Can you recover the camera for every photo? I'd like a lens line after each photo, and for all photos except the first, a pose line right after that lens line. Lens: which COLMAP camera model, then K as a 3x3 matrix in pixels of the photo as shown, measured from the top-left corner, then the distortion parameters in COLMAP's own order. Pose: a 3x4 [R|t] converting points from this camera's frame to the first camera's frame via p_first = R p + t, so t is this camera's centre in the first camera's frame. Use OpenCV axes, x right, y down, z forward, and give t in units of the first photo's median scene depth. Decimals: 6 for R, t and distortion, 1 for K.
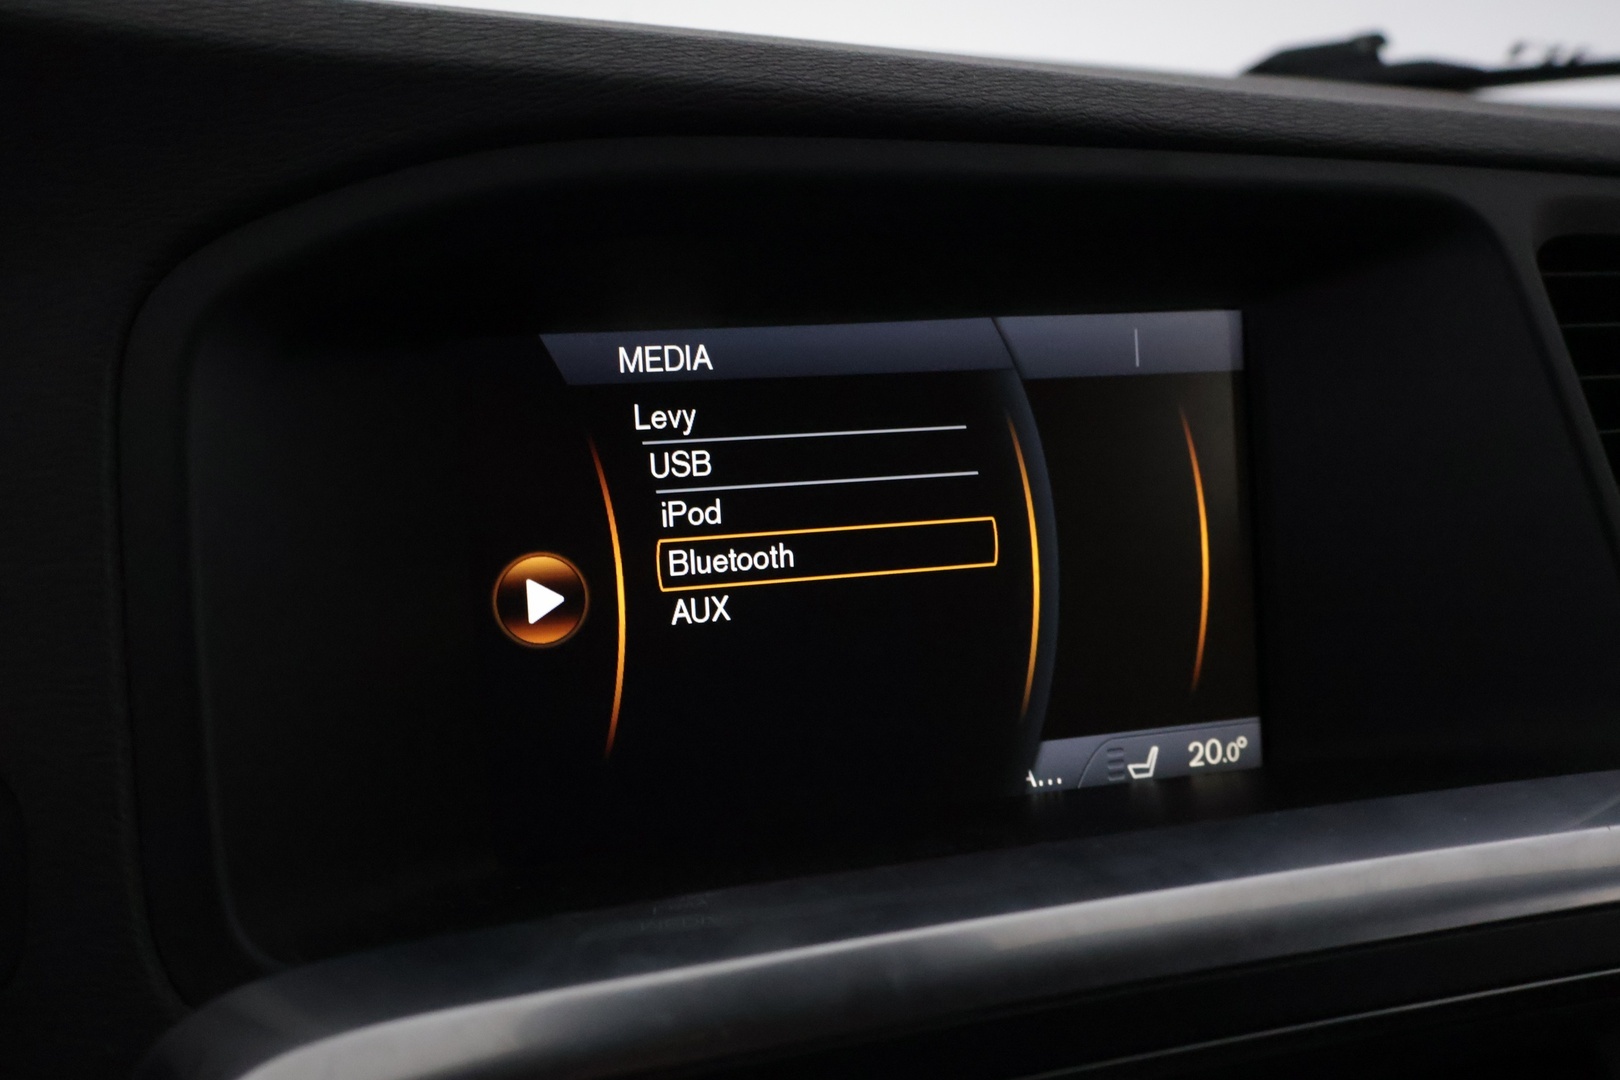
lens RADIAL K [[1715.3, 0, 806.6], [0, 1715.3, 541.5], [0, 0, 1]] dist [-0.010861, 0.000000]
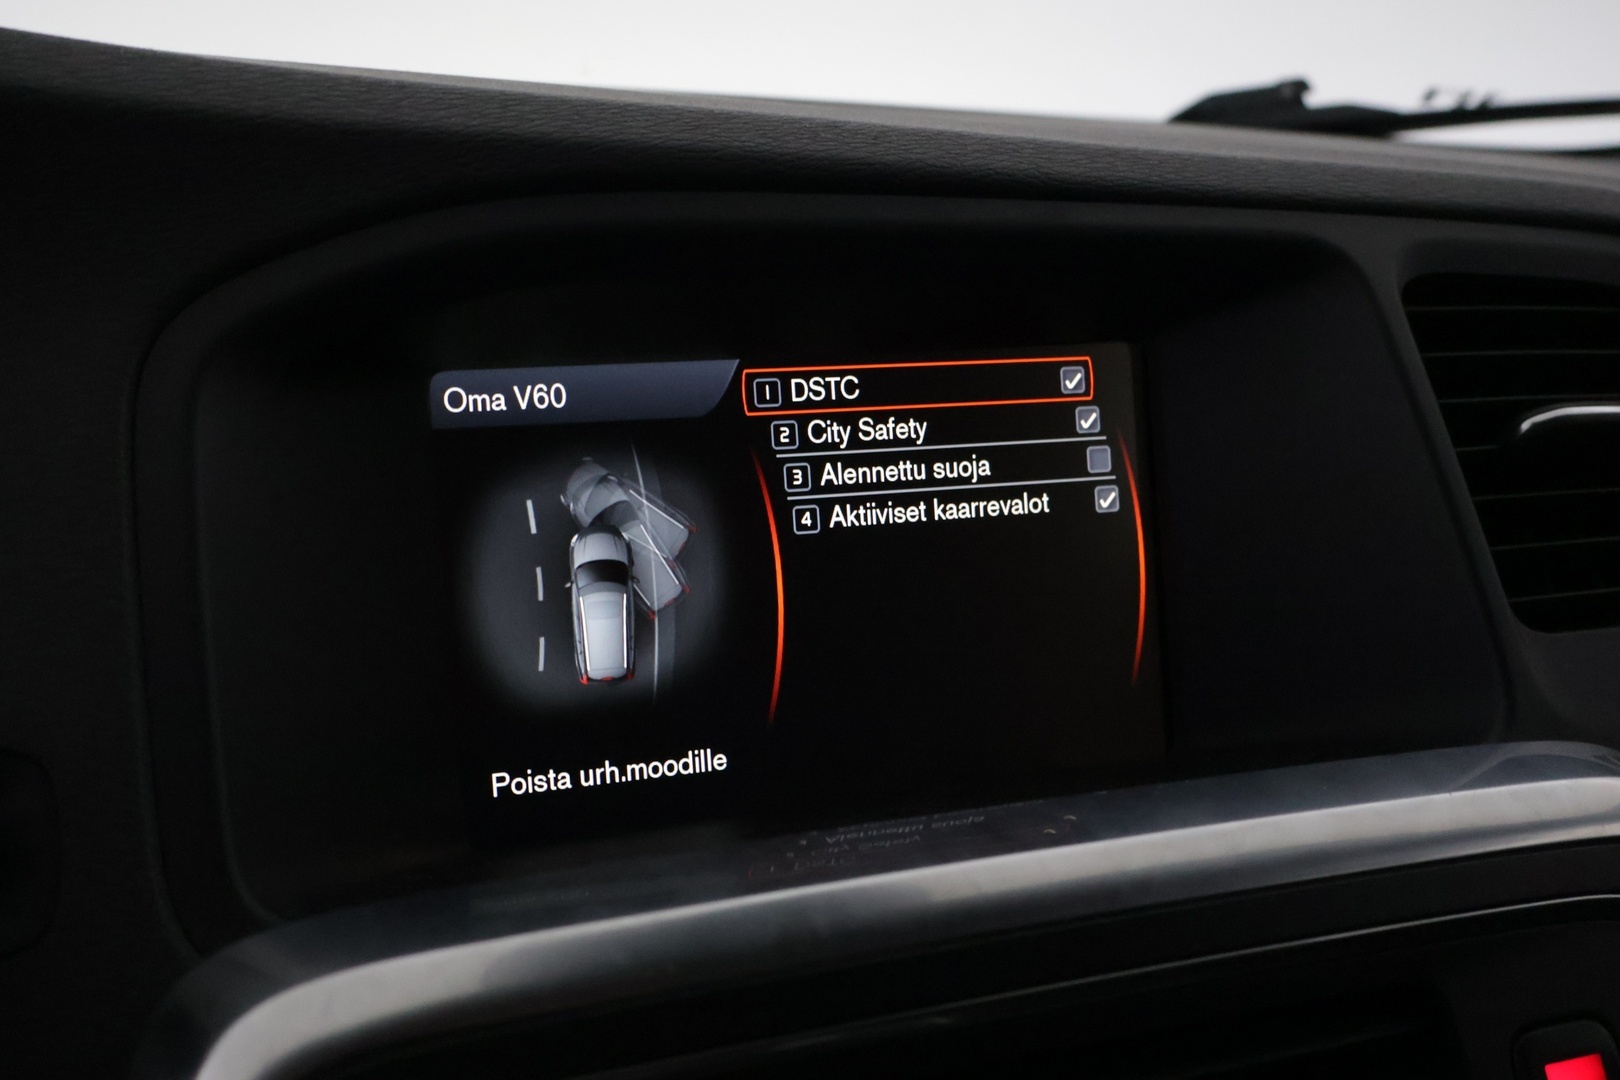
lens RADIAL K [[1715.3, 0, 816.0], [0, 1715.3, 538.0], [0, 0, 1]] dist [-0.010861, 0.000000]
pose [[0.999615, -0.009373, 0.026108, 0.016305], [0.009943, 0.999713, -0.021803, 0.015838], [-0.025896, 0.022054, 0.999421, -0.118636]]
